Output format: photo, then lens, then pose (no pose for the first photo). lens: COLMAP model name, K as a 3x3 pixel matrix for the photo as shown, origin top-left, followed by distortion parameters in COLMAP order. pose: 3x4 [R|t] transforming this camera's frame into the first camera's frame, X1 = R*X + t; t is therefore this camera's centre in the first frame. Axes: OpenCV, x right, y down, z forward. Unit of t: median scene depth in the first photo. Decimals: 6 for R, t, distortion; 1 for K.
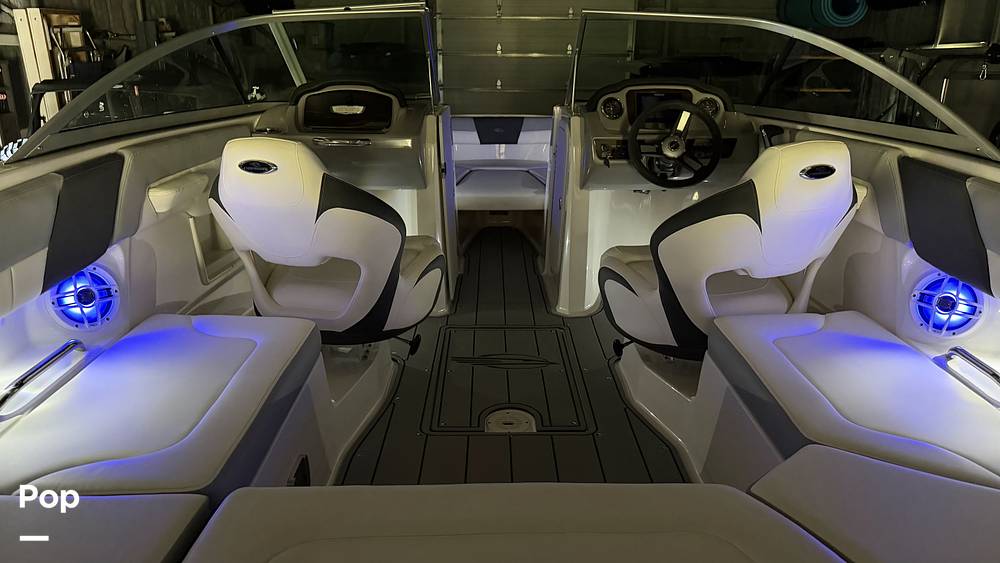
lens RADIAL K [[694.0, 0, 500.0], [0, 694.0, 281.5], [0, 0, 1]] dist [0.000415, 0.000102]
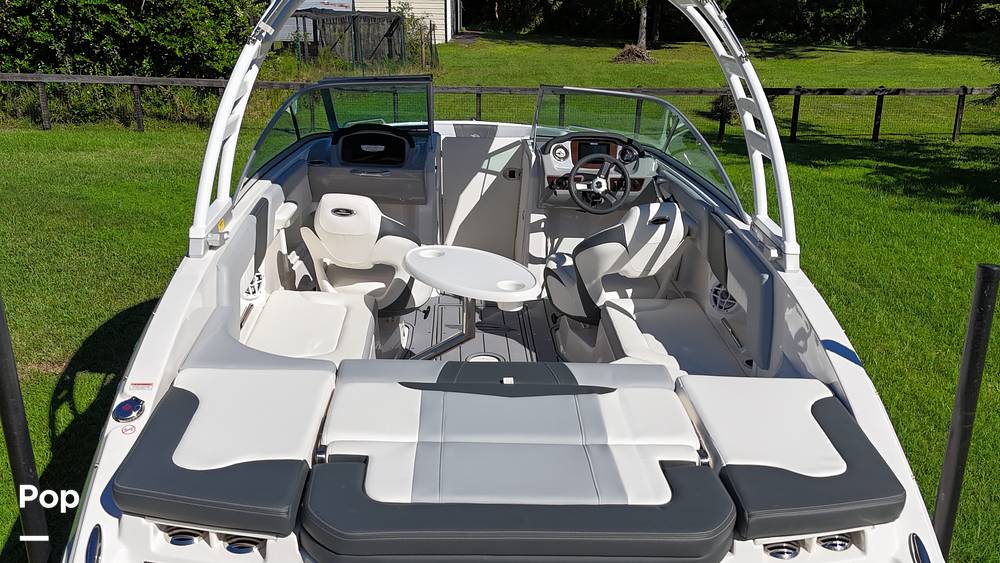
lens RADIAL K [[995.5, 0, 500.0], [0, 995.5, 281.5], [0, 0, 1]] dist [0.048344, 0.004890]
pose [[0.999074, 0.016089, 0.039908, -0.051217], [-0.017488, 0.999236, 0.034960, -0.073502], [-0.039315, -0.035626, 0.998592, -1.386637]]
